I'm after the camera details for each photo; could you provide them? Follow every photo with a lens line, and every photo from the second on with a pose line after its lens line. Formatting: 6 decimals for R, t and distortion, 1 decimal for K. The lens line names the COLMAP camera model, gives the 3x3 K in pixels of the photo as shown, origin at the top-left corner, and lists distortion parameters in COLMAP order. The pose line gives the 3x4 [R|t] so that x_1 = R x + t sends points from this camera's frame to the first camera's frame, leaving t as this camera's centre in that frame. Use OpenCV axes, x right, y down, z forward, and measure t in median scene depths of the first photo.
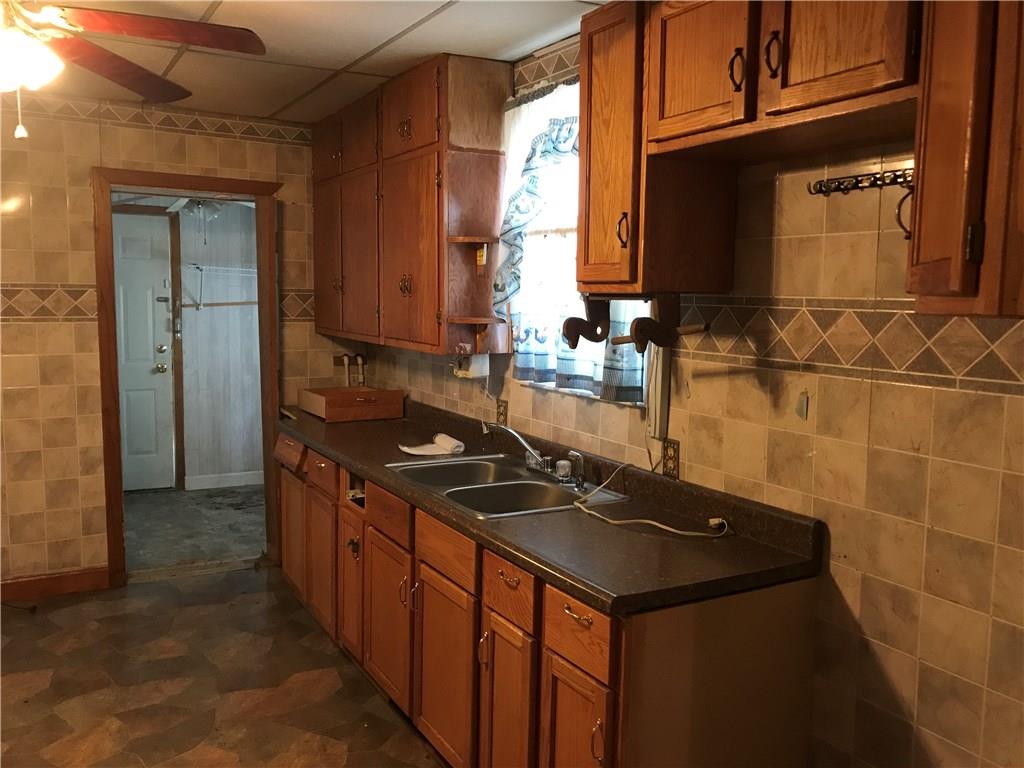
lens RADIAL K [[843.5, 0, 510.8], [0, 843.5, 380.7], [0, 0, 1]] dist [0.014124, 0.004416]
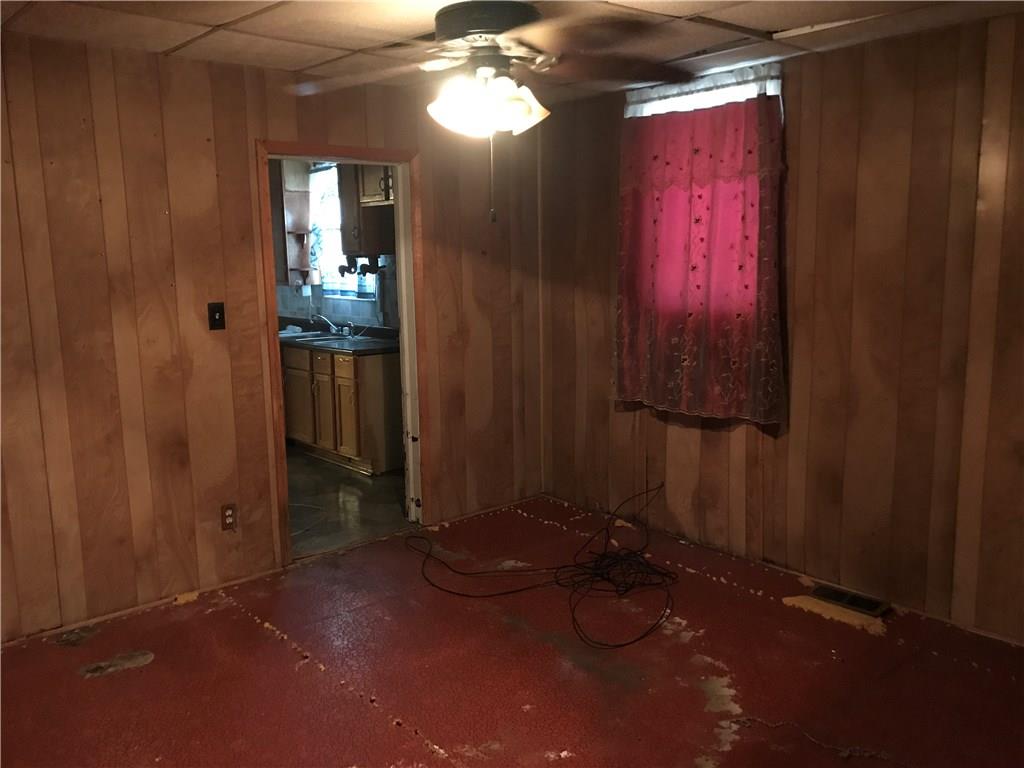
lens RADIAL K [[843.5, 0, 510.8], [0, 843.5, 380.7], [0, 0, 1]] dist [0.014124, 0.004416]
pose [[0.979046, -0.063642, 0.193436, 0.047330], [0.054065, 0.997055, 0.054397, 0.138082], [-0.196329, -0.042799, 0.979604, -1.379411]]
